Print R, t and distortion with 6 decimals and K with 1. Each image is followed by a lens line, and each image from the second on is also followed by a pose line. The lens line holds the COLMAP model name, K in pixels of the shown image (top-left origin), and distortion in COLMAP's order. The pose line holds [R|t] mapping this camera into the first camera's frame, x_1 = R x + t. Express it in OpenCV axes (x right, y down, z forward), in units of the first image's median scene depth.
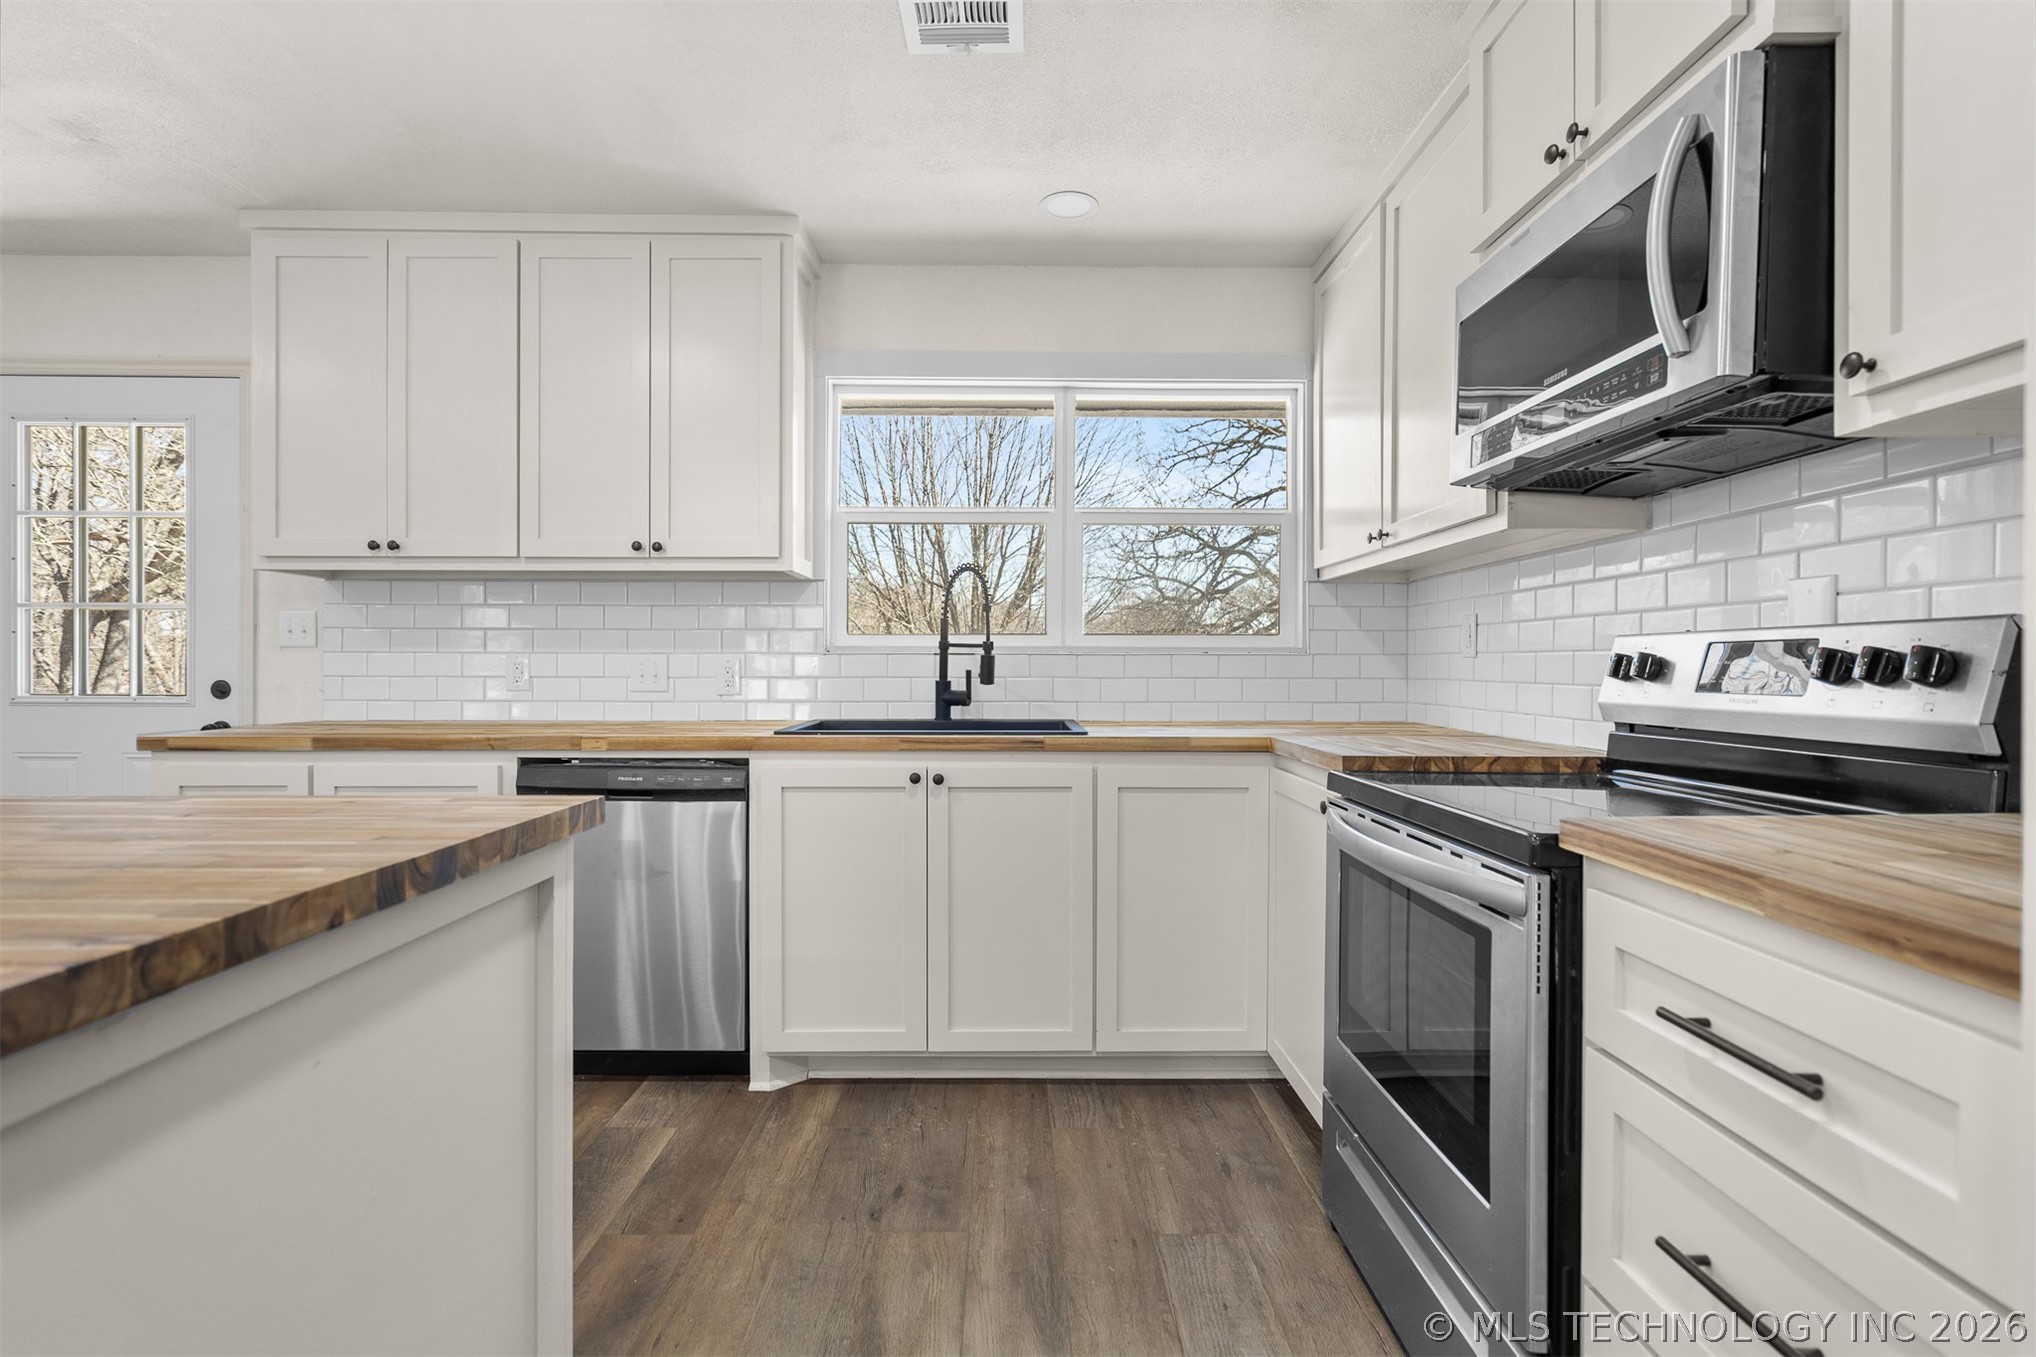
lens RADIAL K [[943.7, 0, 1018.2], [0, 943.7, 668.0], [0, 0, 1]] dist [0.000455, 0.000102]
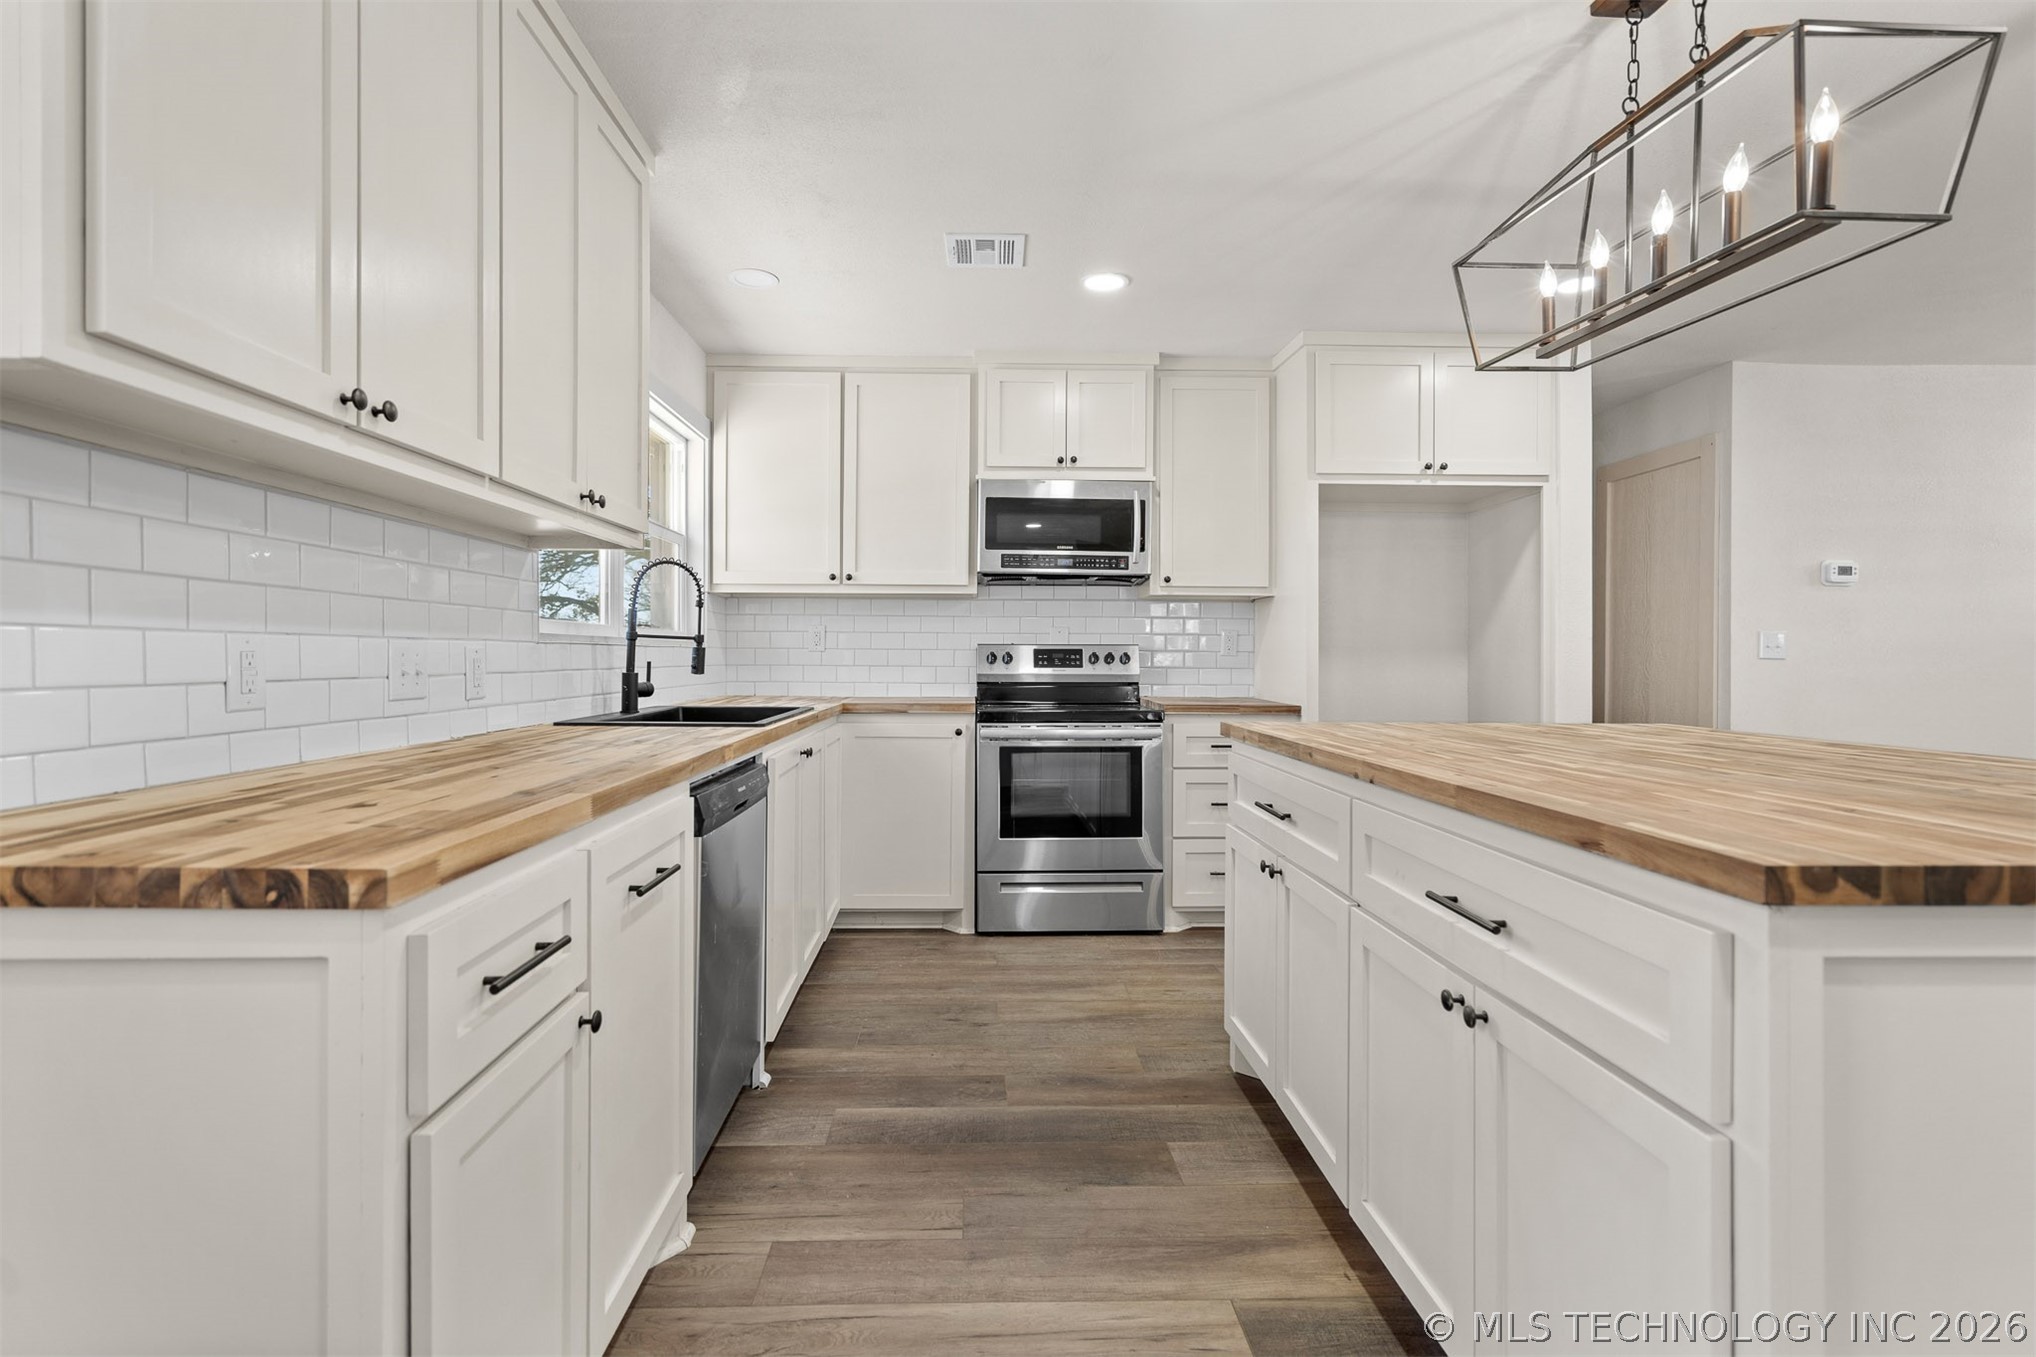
lens RADIAL K [[950.4, 0, 1004.6], [0, 950.4, 656.1], [0, 0, 1]] dist [0.001045, 0.000135]
pose [[-0.027537, -0.002159, 0.999618, -1.333657], [-0.002758, 0.999994, 0.002084, -0.007939], [-0.999617, -0.002699, -0.027543, 0.805989]]
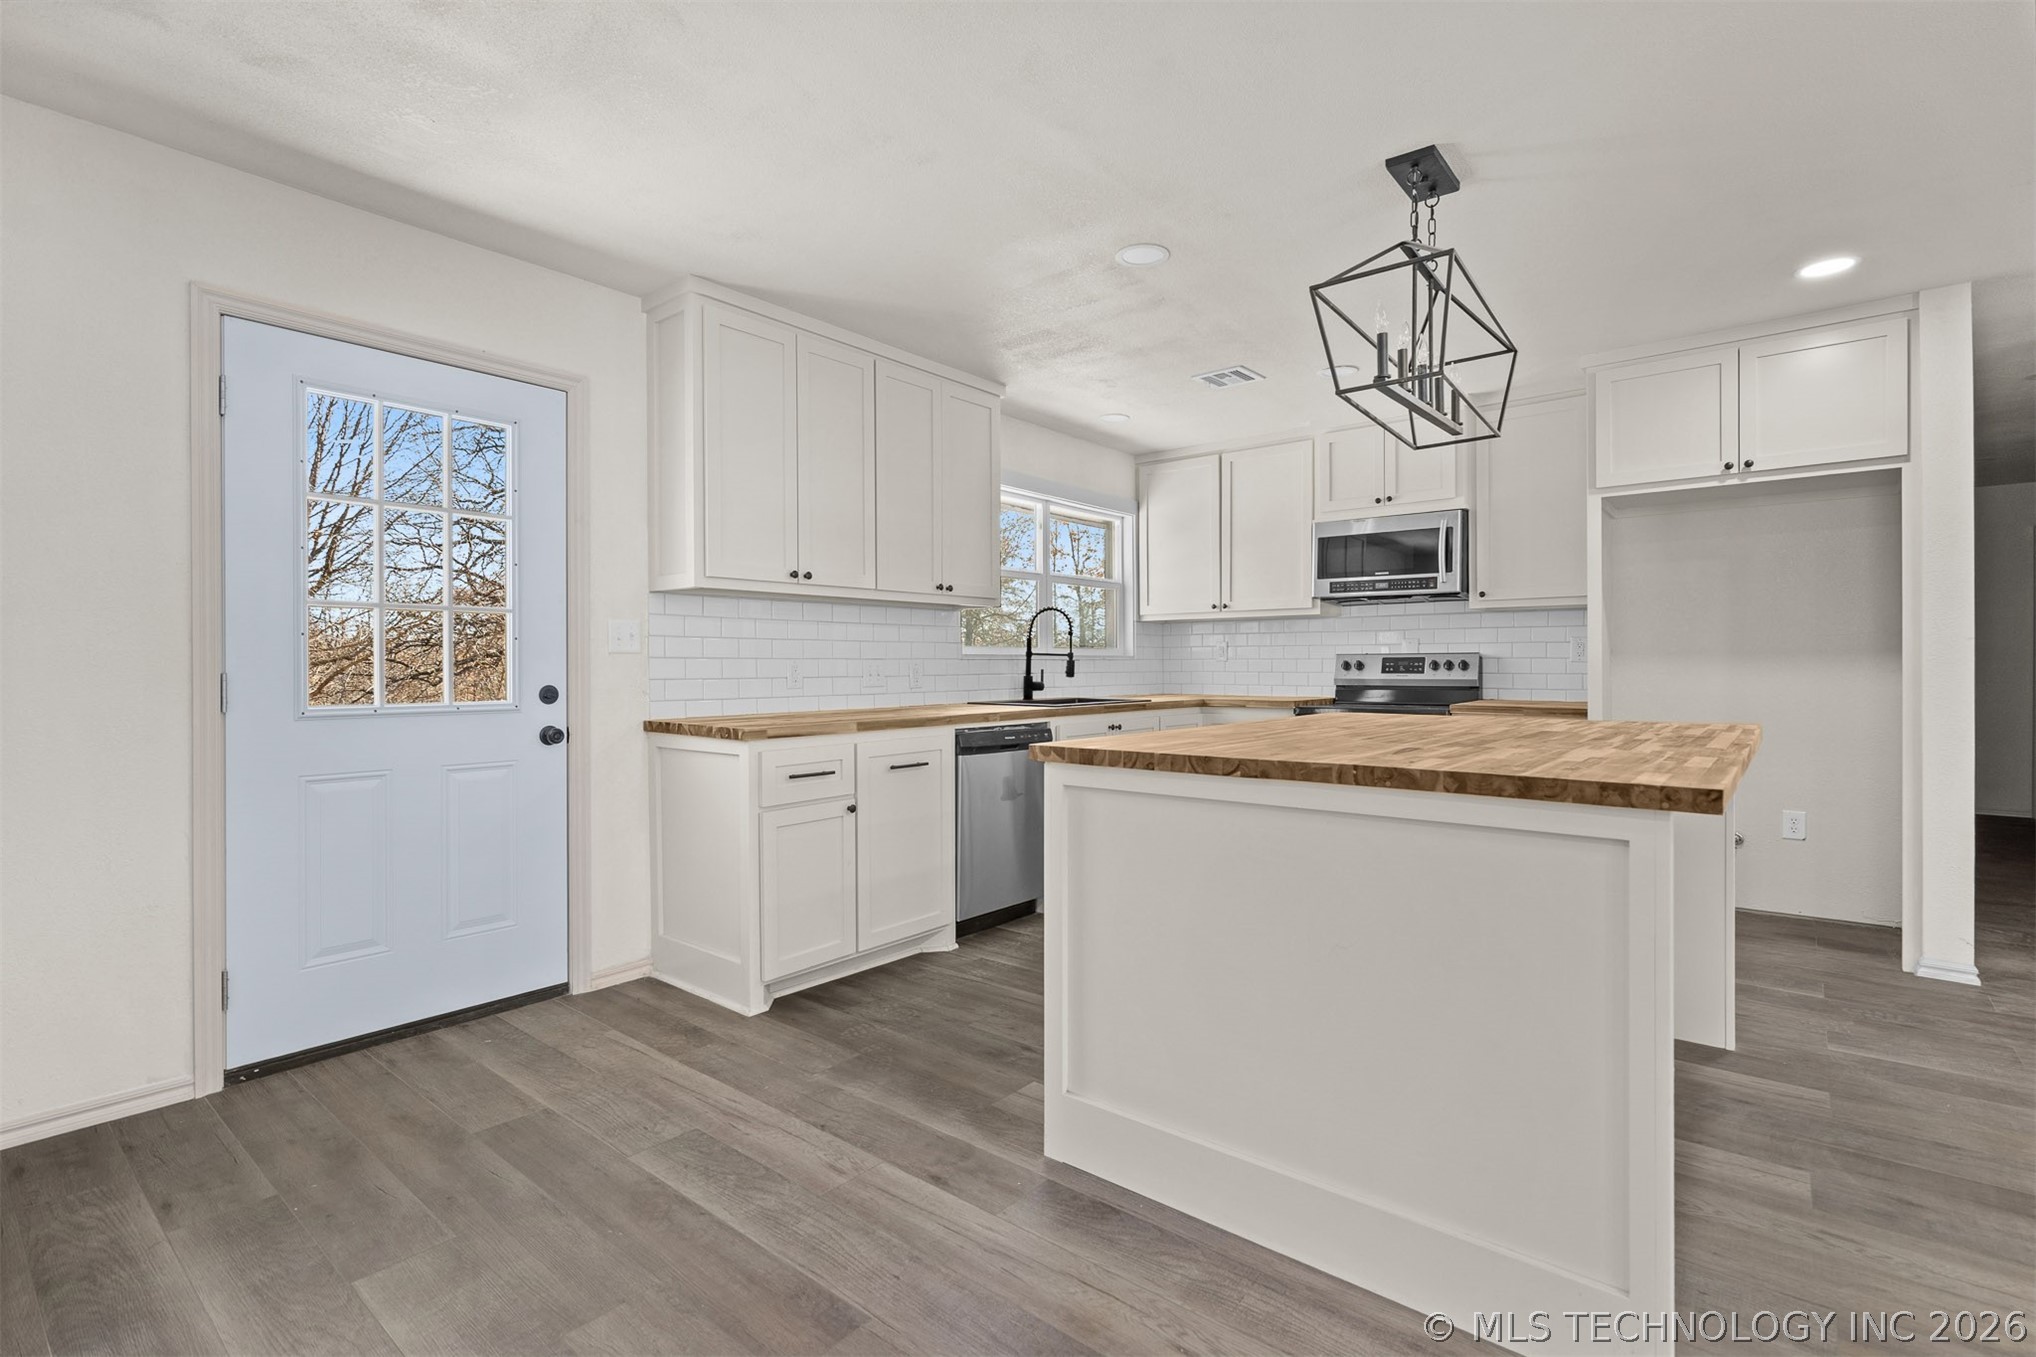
lens RADIAL K [[940.0, 0, 1021.7], [0, 940.0, 675.6], [0, 0, 1]] dist [0.001148, 0.000056]
pose [[0.640255, -0.012856, 0.768055, -1.684722], [0.006256, 0.999914, 0.011522, -0.007453], [-0.768137, -0.002572, 0.640280, -0.050523]]
